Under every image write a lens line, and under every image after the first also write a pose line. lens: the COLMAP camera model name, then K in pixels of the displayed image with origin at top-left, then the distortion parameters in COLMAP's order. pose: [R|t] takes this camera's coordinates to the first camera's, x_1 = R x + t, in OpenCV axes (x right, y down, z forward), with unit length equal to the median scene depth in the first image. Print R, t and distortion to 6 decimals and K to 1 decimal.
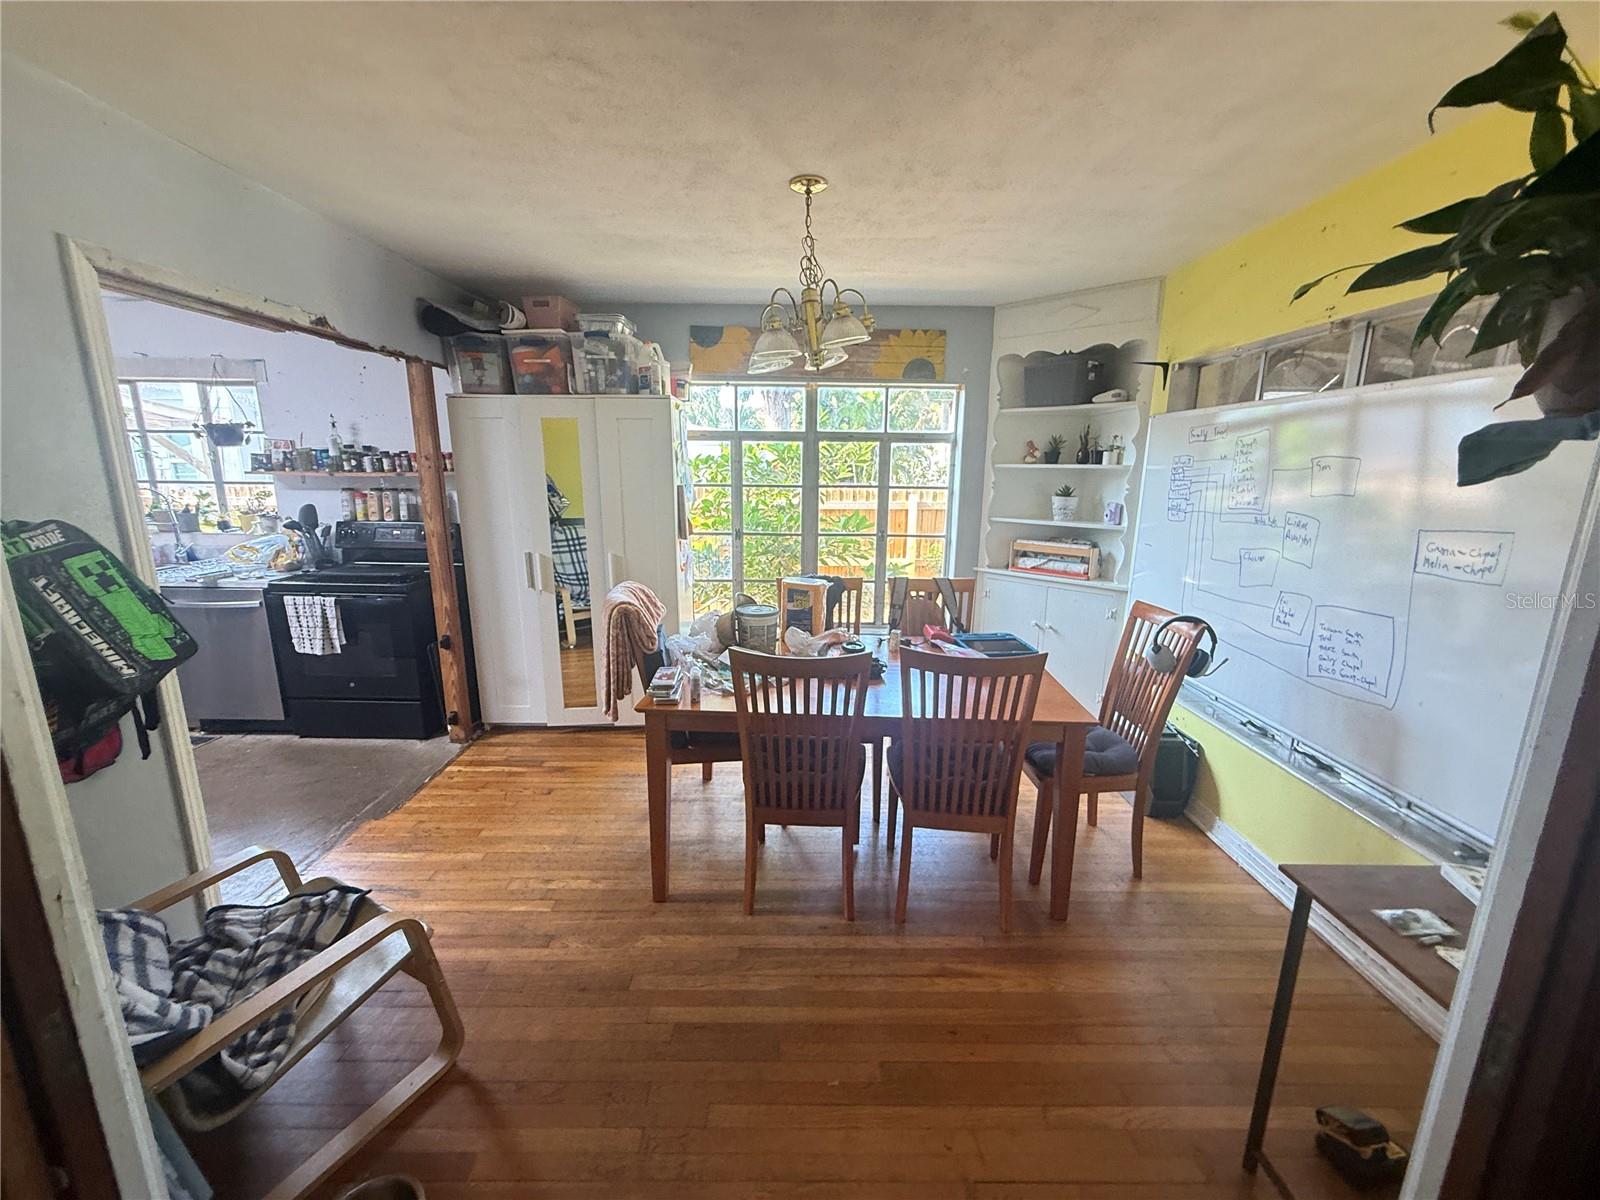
lens RADIAL K [[640.8, 0, 800.9], [0, 640.8, 601.3], [0, 0, 1]] dist [0.000617, -0.000011]
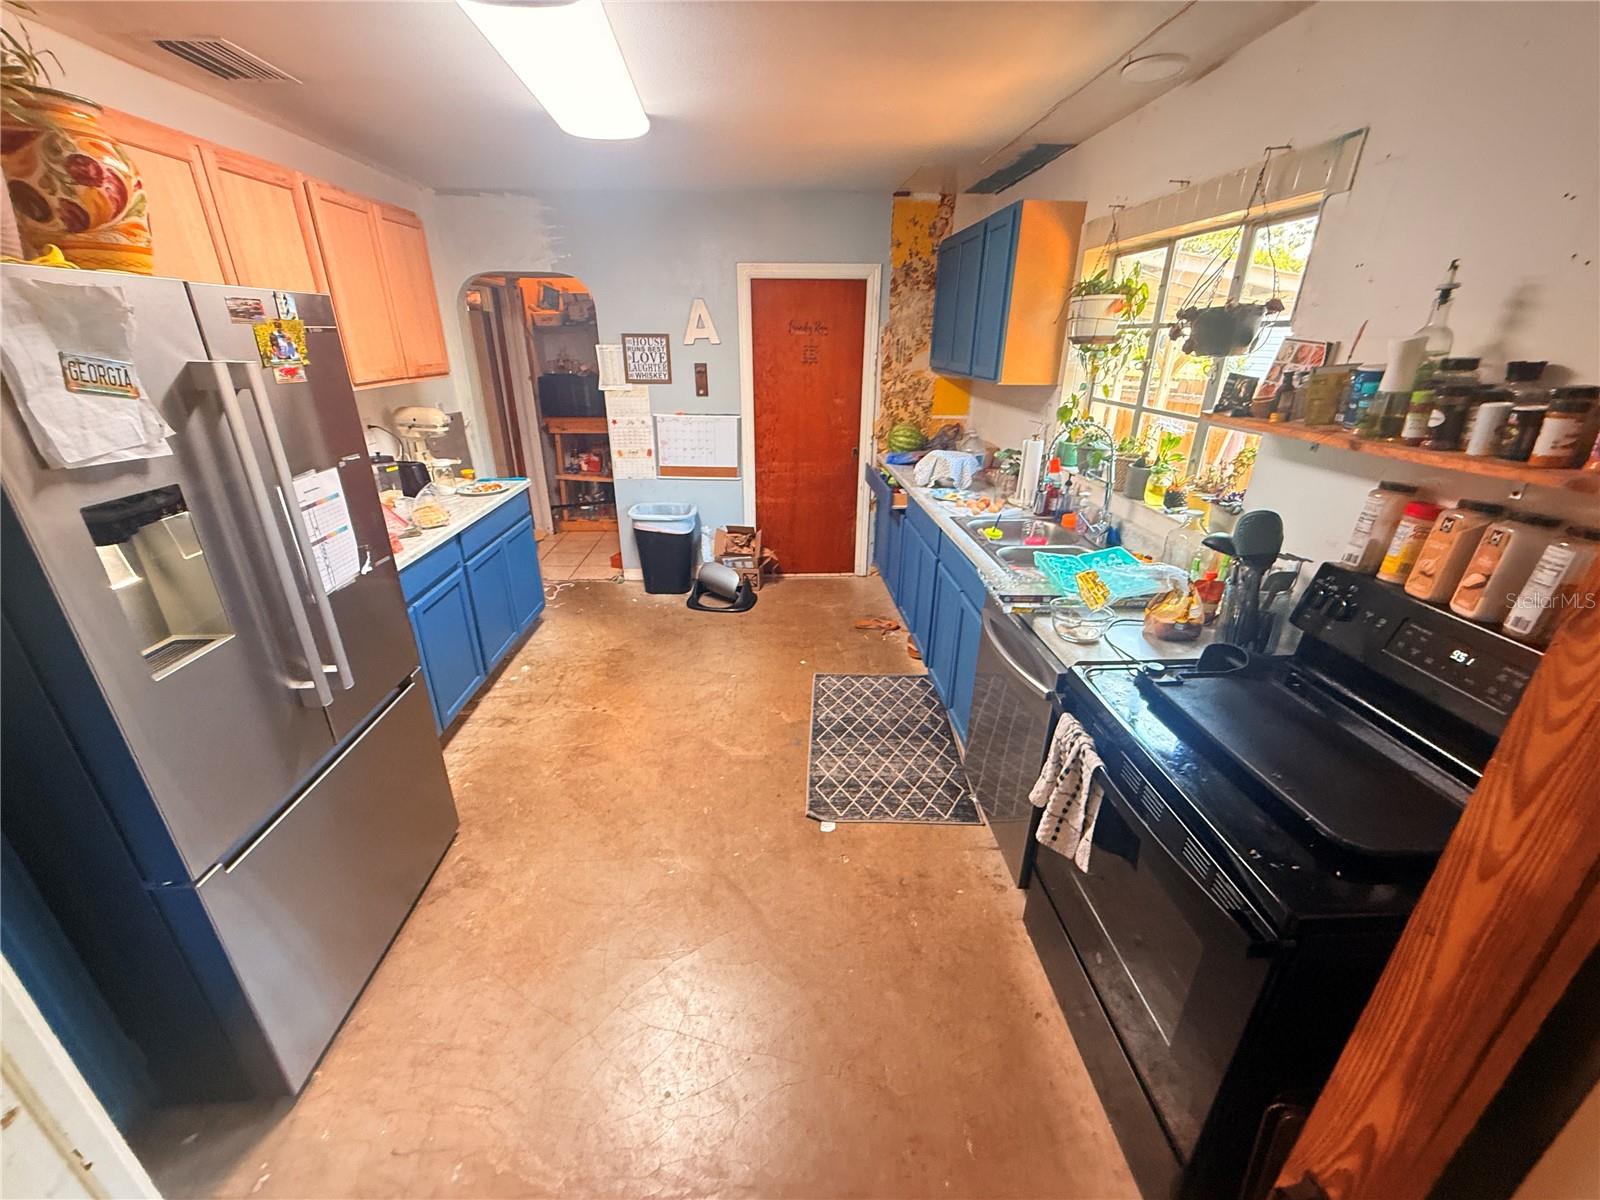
lens RADIAL K [[640.8, 0, 799.6], [0, 640.8, 598.2], [0, 0, 1]] dist [0.000617, -0.000011]
pose [[0.048683, 0.372508, -0.926751, -0.377220], [-0.218401, 0.909368, 0.354049, -0.175053], [0.974644, 0.185167, 0.125627, 0.654567]]
